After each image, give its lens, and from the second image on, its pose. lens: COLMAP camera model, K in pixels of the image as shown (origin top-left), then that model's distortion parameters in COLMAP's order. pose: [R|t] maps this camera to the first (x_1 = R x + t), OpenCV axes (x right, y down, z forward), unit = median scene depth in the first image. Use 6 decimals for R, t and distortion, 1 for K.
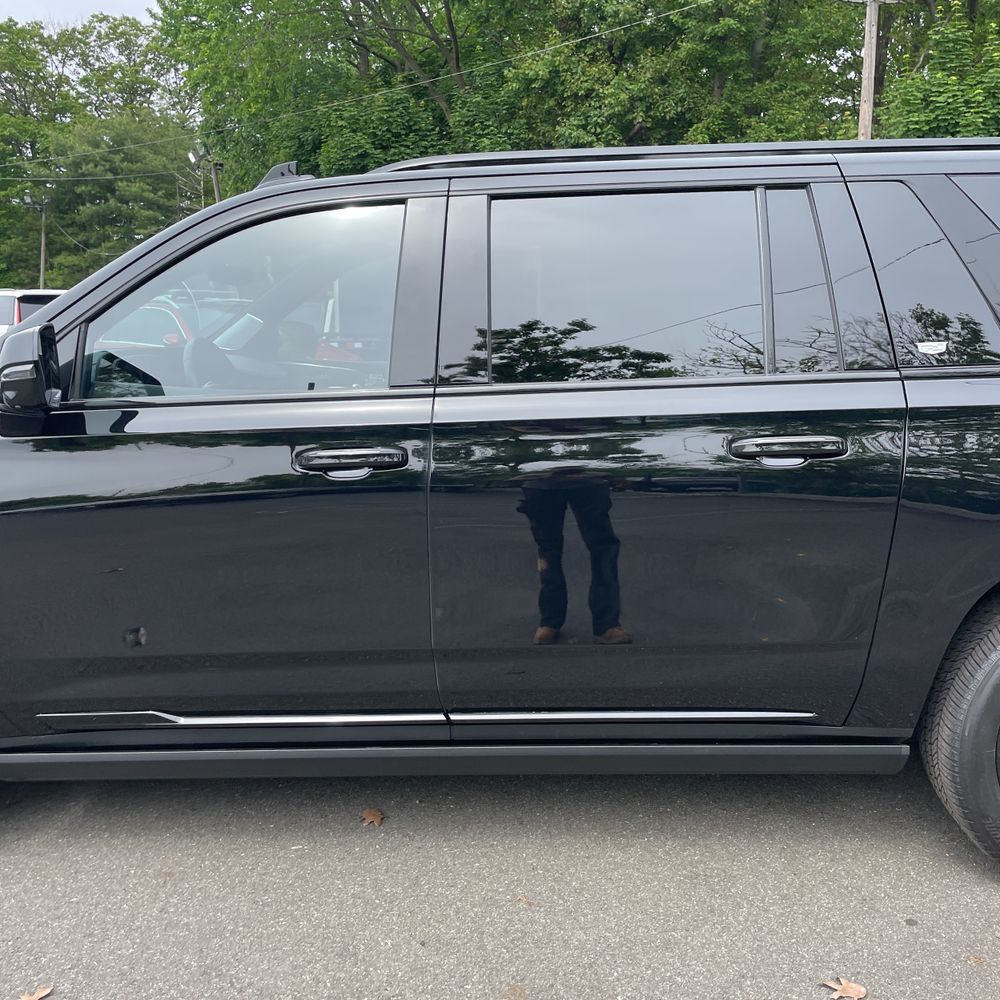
lens RADIAL K [[1022.4, 0, 522.7], [0, 1022.4, 499.3], [0, 0, 1]] dist [0.082378, -0.109950]
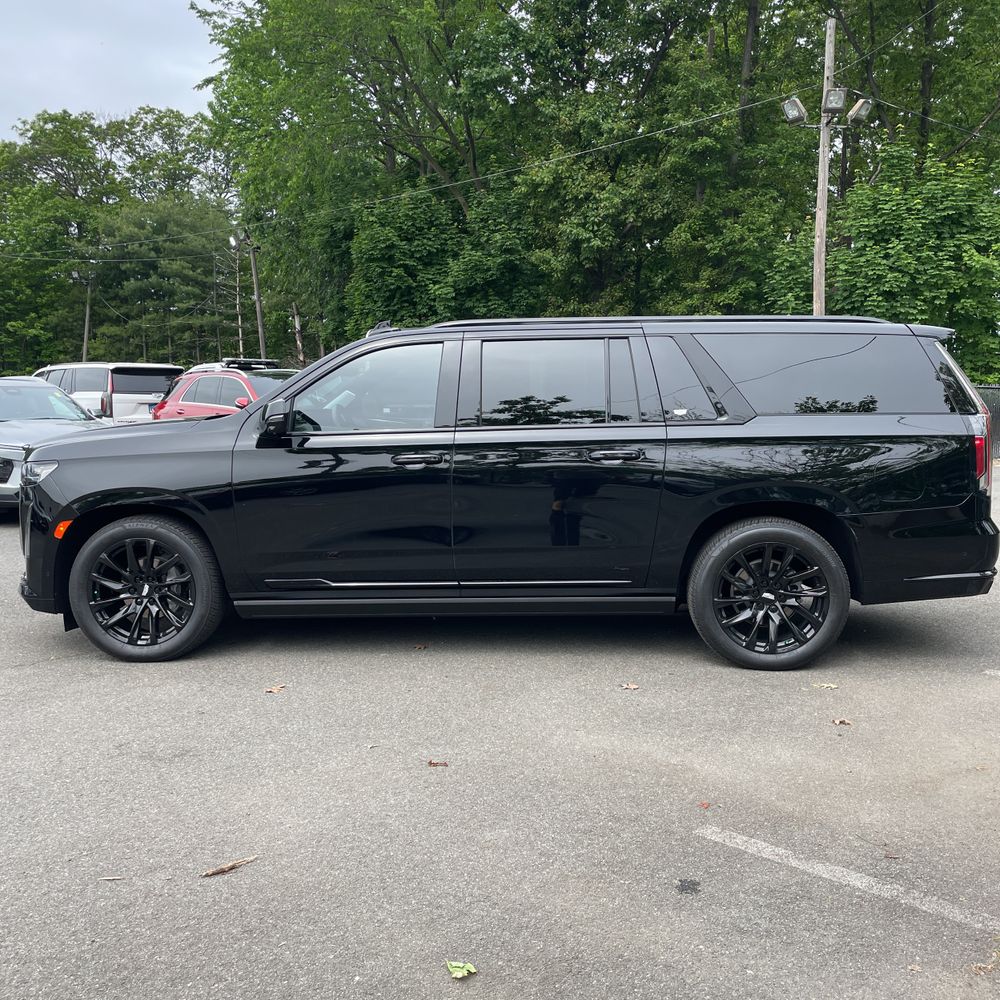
lens RADIAL K [[1026.6, 0, 534.6], [0, 1026.6, 500.2], [0, 0, 1]] dist [0.102250, -0.104982]
pose [[0.999952, 0.009700, -0.001425, 0.009083], [-0.009772, 0.997860, -0.064646, 0.019237], [0.000794, 0.064657, 0.997907, -0.121760]]
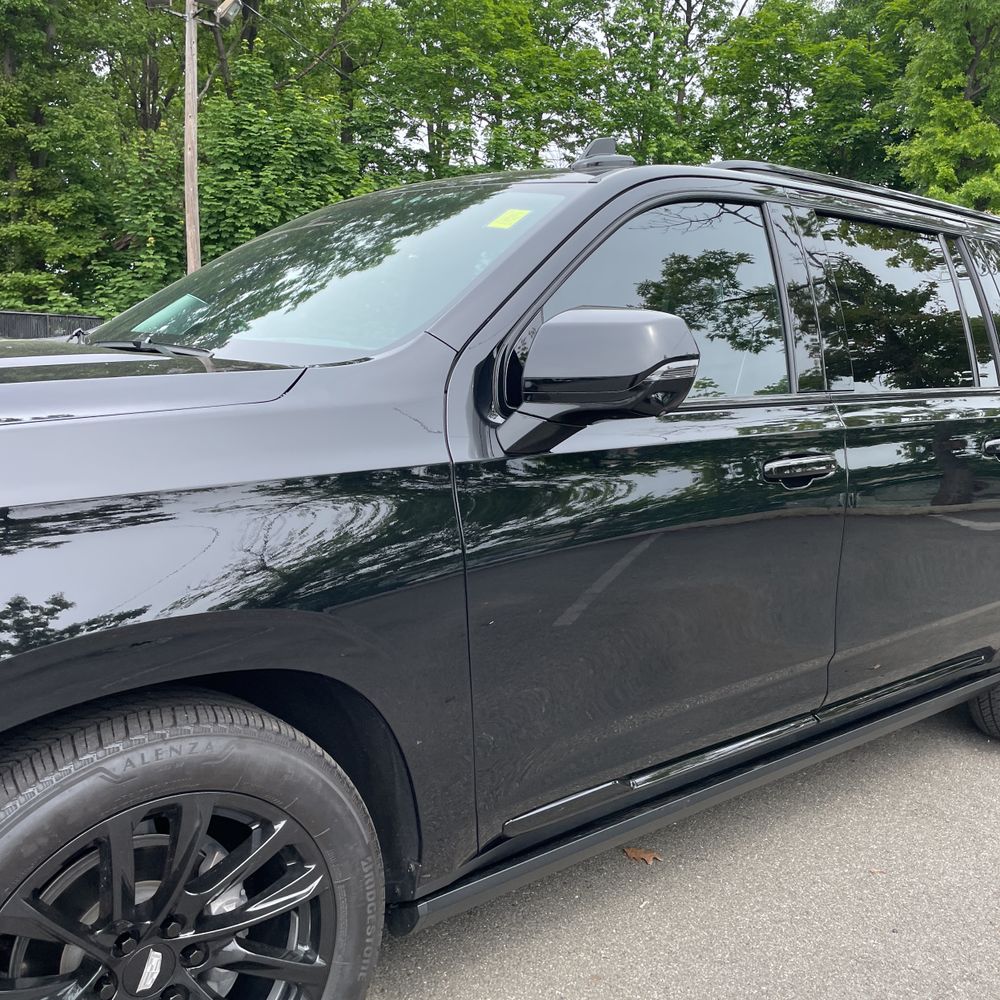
lens RADIAL K [[1022.4, 0, 522.7], [0, 1022.4, 499.3], [0, 0, 1]] dist [0.082378, -0.109950]
pose [[0.733070, -0.054734, 0.677947, -0.102784], [0.065530, 0.997803, 0.009699, -0.002992], [-0.676989, 0.037316, 0.735047, 0.047529]]
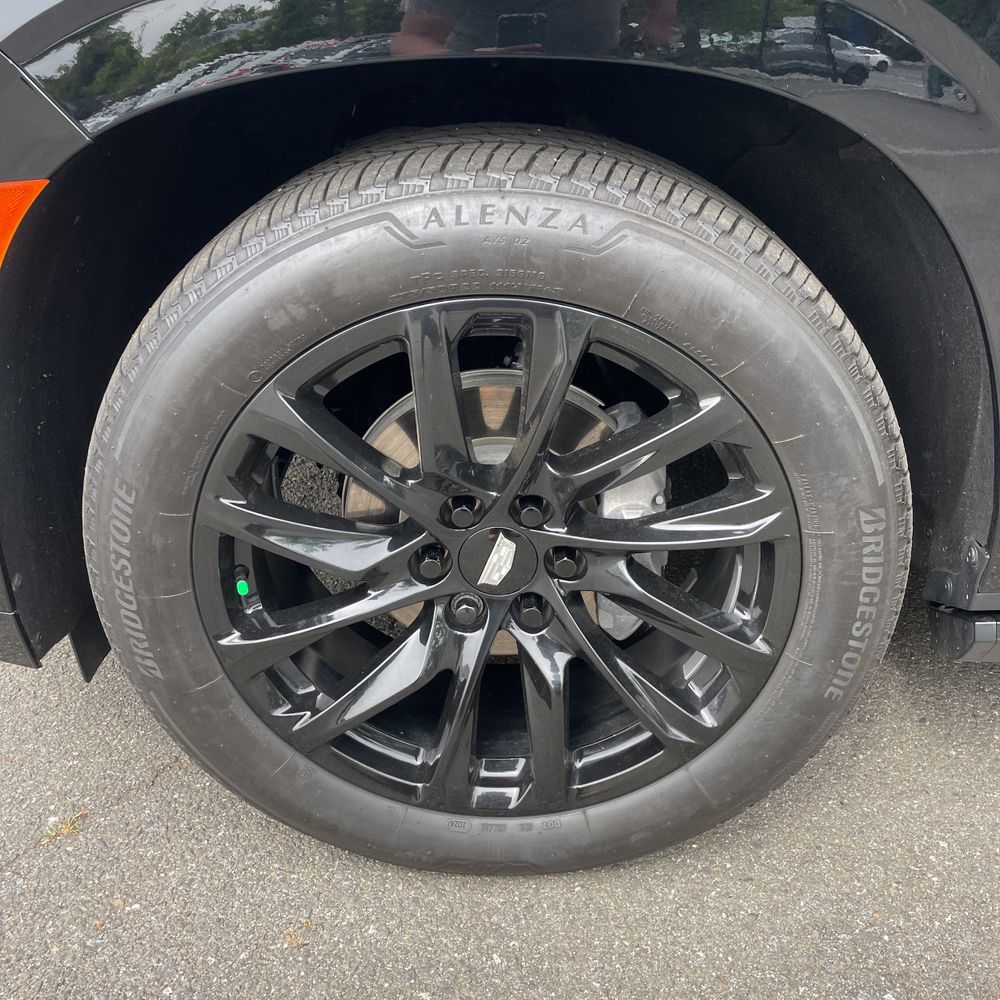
lens RADIAL K [[1022.4, 0, 522.7], [0, 1022.4, 499.3], [0, 0, 1]] dist [0.082378, -0.109950]
pose [[0.999849, 0.003977, 0.016915, -0.077585], [-0.009162, 0.947808, 0.318710, 0.009175], [-0.014765, -0.318817, 0.947701, 0.071899]]
